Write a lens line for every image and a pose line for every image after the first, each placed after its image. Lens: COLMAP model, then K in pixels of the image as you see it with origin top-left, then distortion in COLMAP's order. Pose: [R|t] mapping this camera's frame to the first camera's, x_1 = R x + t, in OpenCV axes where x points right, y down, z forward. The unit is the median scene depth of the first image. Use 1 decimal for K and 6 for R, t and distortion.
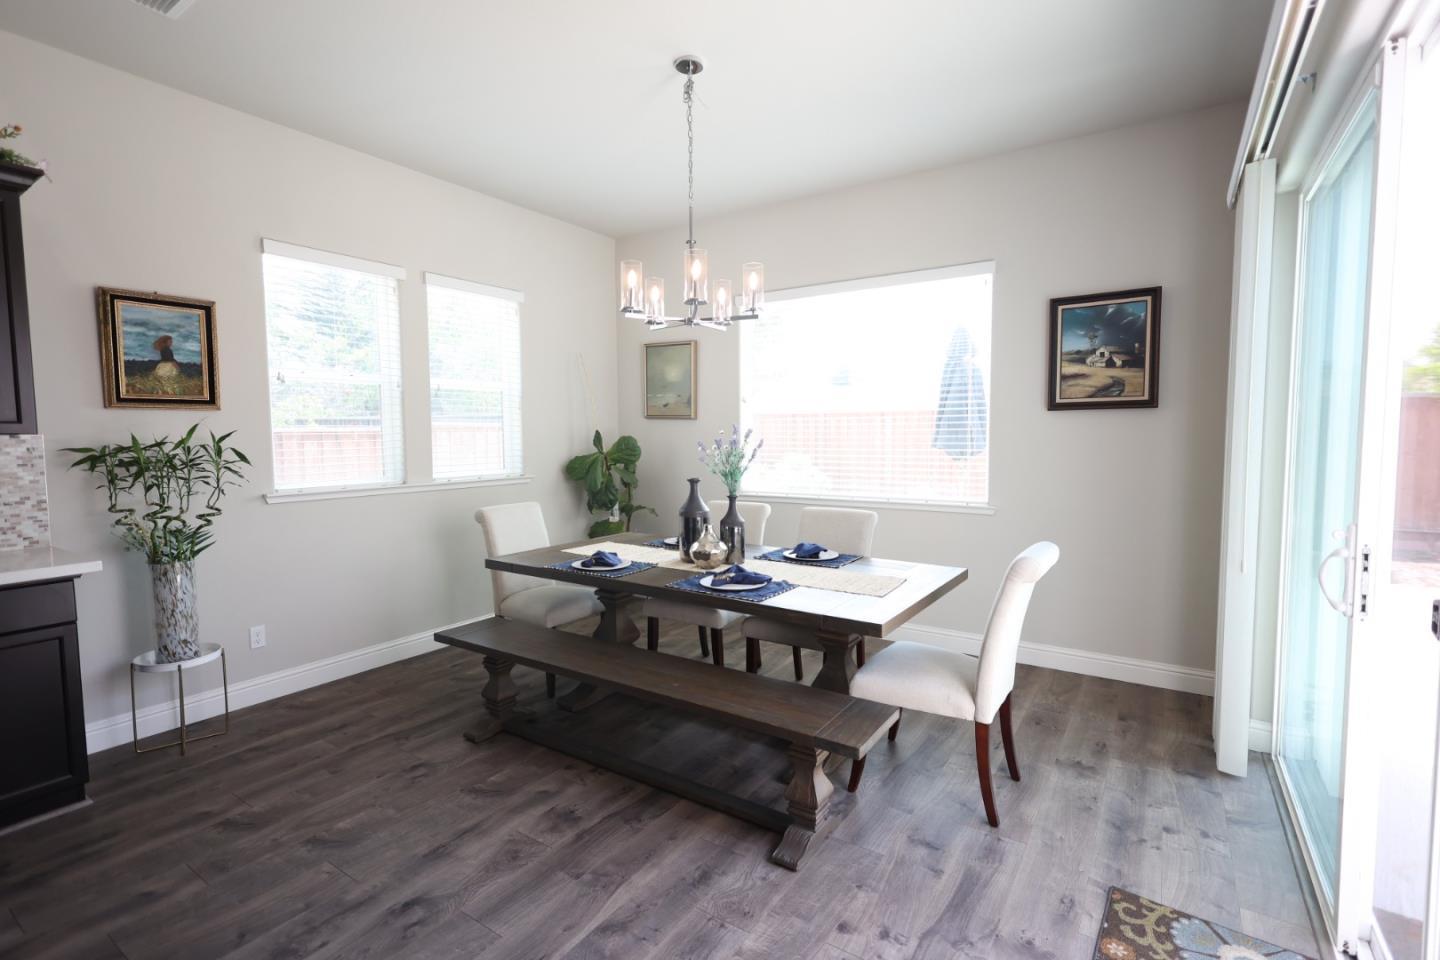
lens RADIAL K [[666.4, 0, 720.0], [0, 666.4, 480.0], [0, 0, 1]] dist [0.003468, -0.000484]
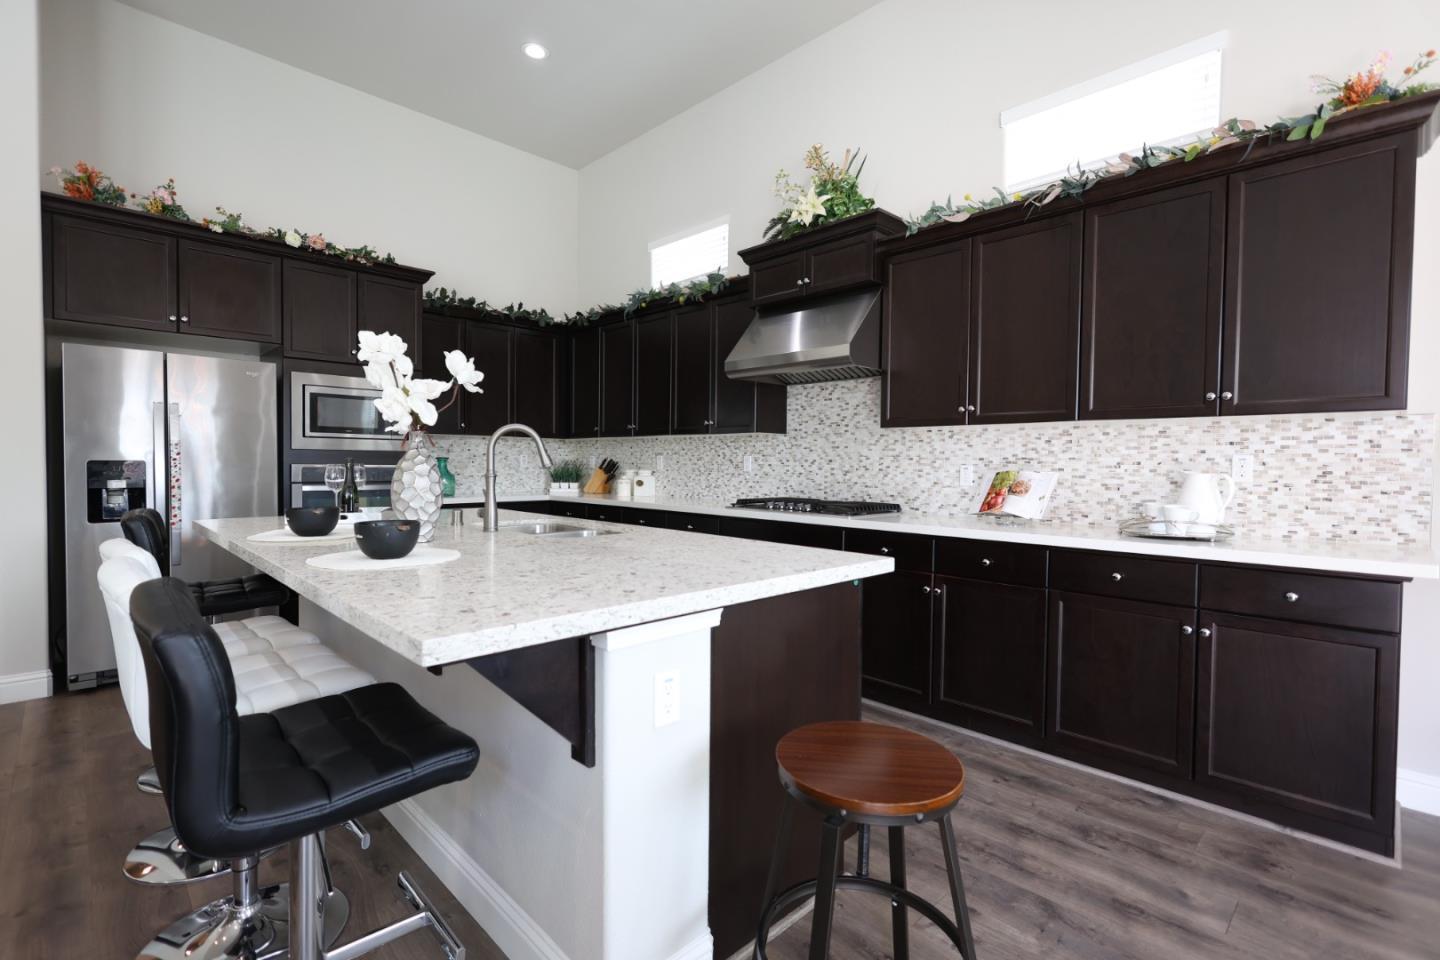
lens RADIAL K [[666.4, 0, 720.0], [0, 666.4, 480.0], [0, 0, 1]] dist [0.003468, -0.000484]
pose [[-0.203827, 0.029726, -0.978555, -0.008198], [-0.076618, 0.995989, 0.046215, 0.039053], [0.976004, 0.084395, -0.200732, 0.264497]]
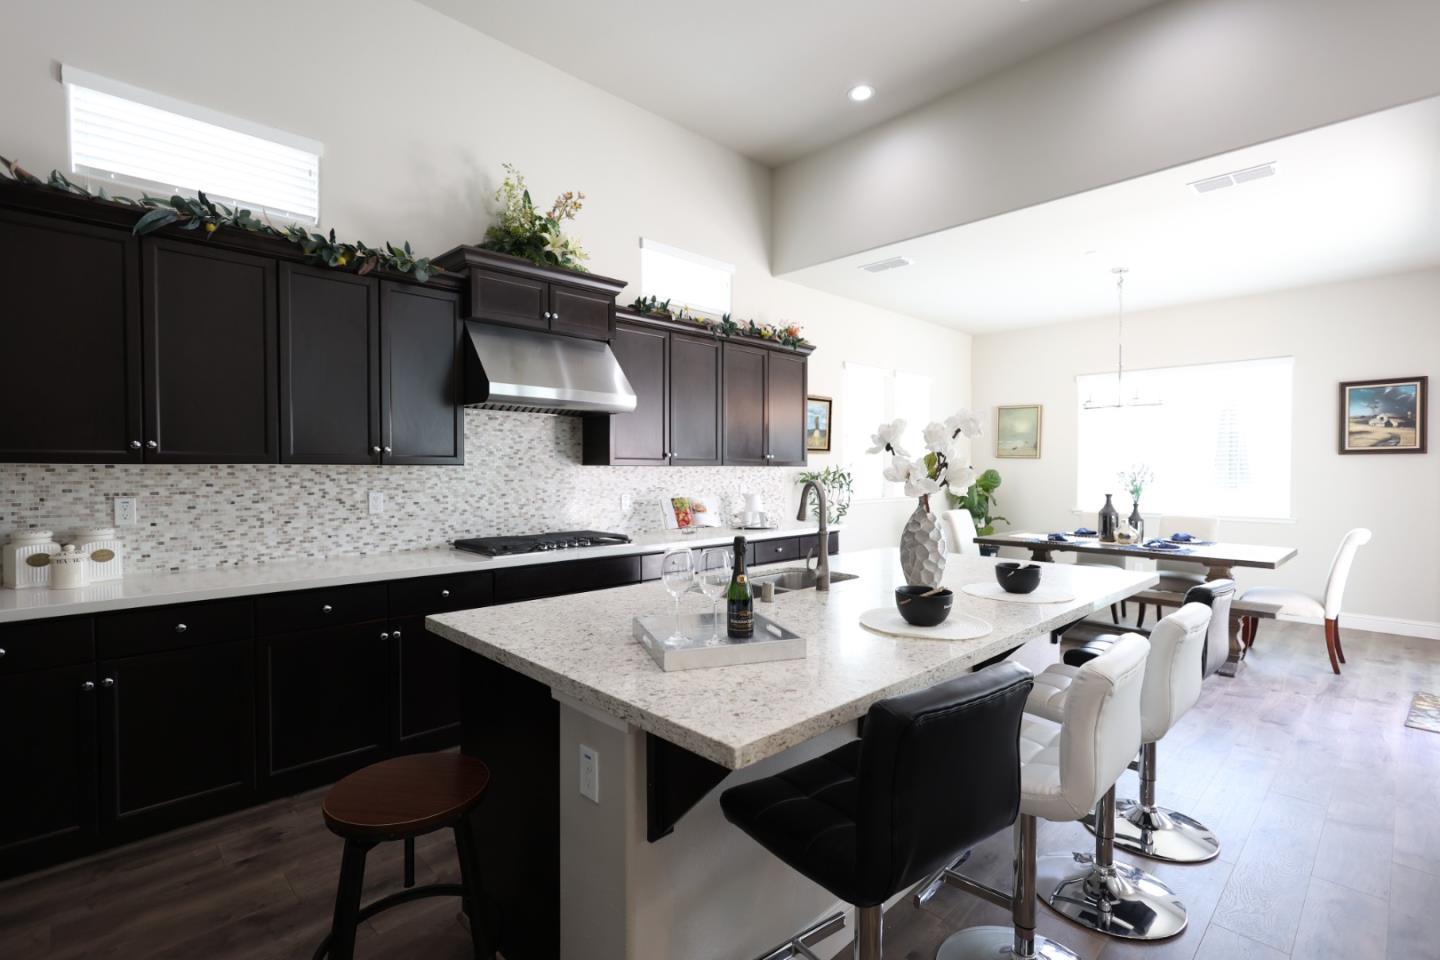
lens RADIAL K [[666.4, 0, 720.0], [0, 666.4, 480.0], [0, 0, 1]] dist [0.003468, -0.000484]
pose [[0.977599, 0.010910, -0.210192, -0.680825], [-0.021570, 0.998591, -0.048490, 0.069716], [0.209366, 0.051938, 0.976457, -0.936948]]
